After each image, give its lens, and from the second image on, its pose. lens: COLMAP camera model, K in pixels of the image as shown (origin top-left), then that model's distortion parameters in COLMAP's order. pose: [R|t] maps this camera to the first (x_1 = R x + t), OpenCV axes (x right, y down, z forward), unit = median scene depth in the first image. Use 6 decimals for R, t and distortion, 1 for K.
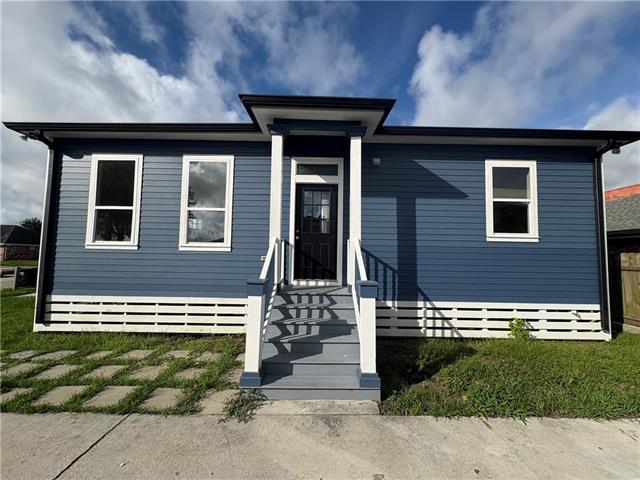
lens RADIAL K [[254.8, 0, 320.8], [0, 254.8, 240.2], [0, 0, 1]] dist [0.005593, -0.000423]
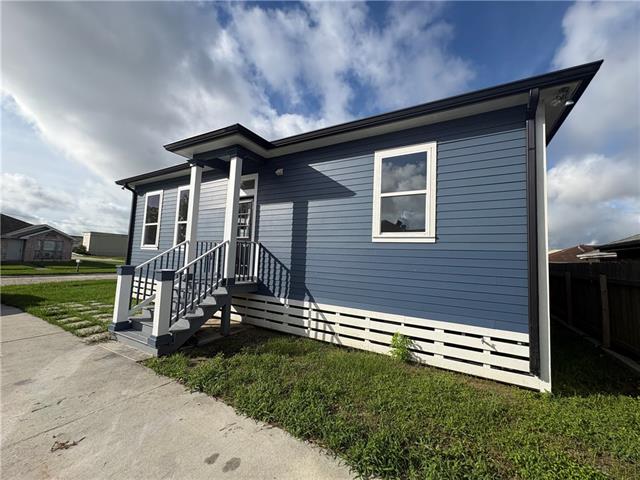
lens RADIAL K [[254.8, 0, 308.3], [0, 254.8, 236.6], [0, 0, 1]] dist [0.005593, -0.000423]
pose [[0.860453, -0.021593, -0.509073, 0.923593], [0.002432, 0.999264, -0.038274, 0.018761], [0.509525, 0.031695, 0.859872, 0.117501]]
